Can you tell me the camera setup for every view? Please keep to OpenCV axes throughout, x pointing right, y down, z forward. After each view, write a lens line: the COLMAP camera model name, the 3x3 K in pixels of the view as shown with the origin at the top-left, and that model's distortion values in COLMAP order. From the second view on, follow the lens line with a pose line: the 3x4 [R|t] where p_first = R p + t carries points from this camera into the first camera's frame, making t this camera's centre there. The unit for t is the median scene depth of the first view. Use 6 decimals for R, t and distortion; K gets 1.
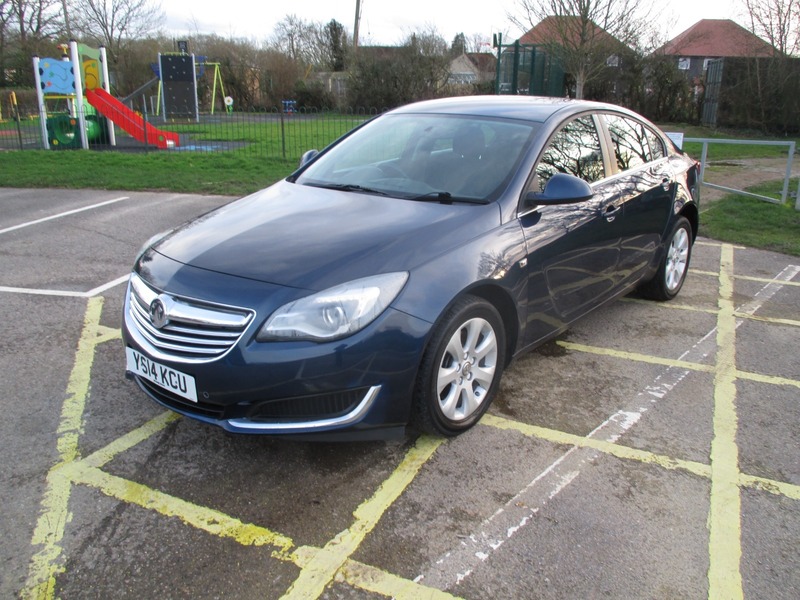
lens RADIAL K [[665.9, 0, 400.0], [0, 665.9, 300.0], [0, 0, 1]] dist [-0.020708, -0.010221]
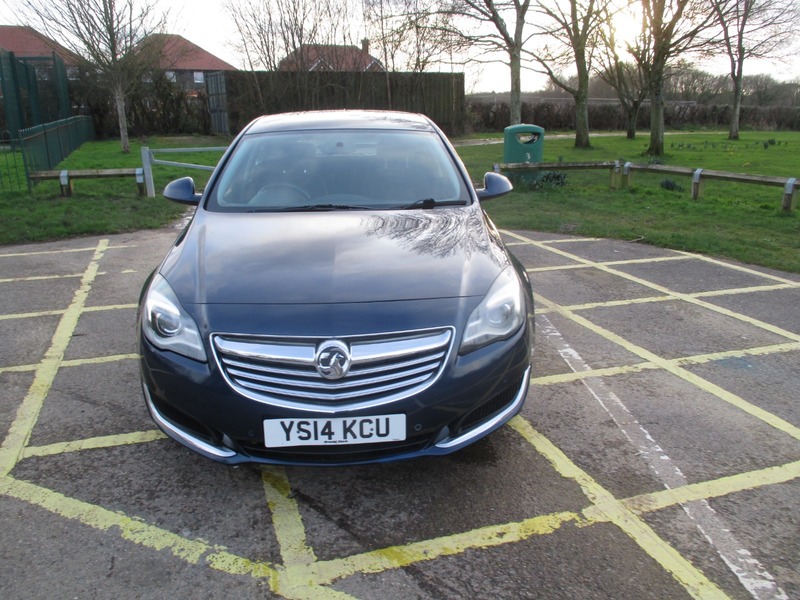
lens RADIAL K [[668.3, 0, 400.0], [0, 668.3, 300.0], [0, 0, 1]] dist [-0.011479, -0.005048]
pose [[0.721251, -0.210615, 0.659877, -0.844143], [0.222326, 0.972637, 0.067436, -0.098550], [-0.656024, 0.098070, 0.748341, 0.259934]]
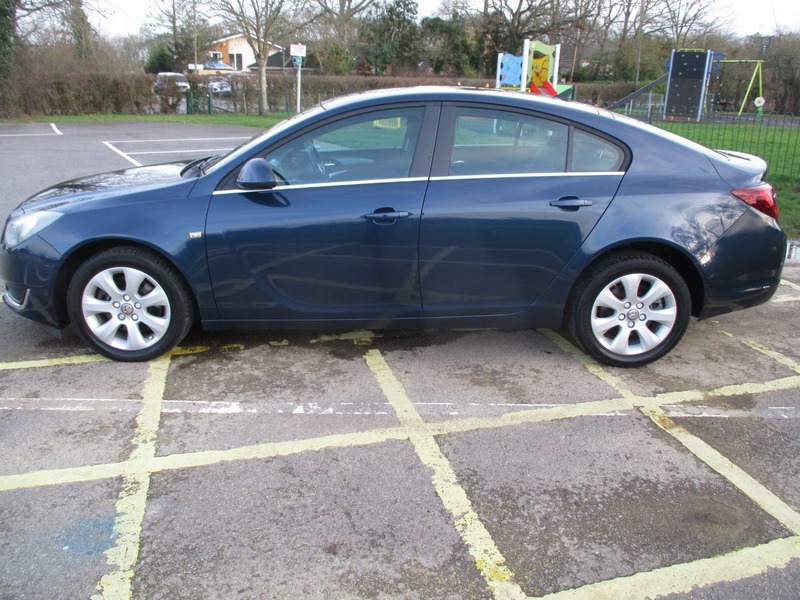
lens RADIAL K [[665.9, 0, 400.0], [0, 665.9, 300.0], [0, 0, 1]] dist [-0.020708, -0.010221]
pose [[0.669781, 0.244589, -0.701120, 1.336128], [-0.242480, 0.964477, 0.104820, -0.164104], [0.701852, 0.099802, 0.705297, 0.536510]]
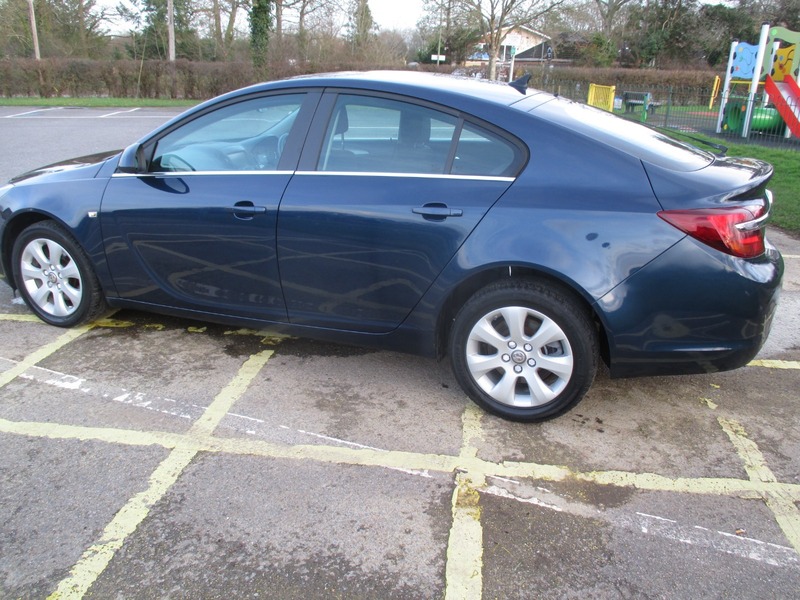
lens RADIAL K [[665.9, 0, 400.0], [0, 665.9, 300.0], [0, 0, 1]] dist [-0.020708, -0.010221]
pose [[0.331639, 0.317806, -0.888265, 1.570173], [-0.304176, 0.927289, 0.218202, -0.363069], [0.893024, 0.197825, 0.404194, 1.168028]]
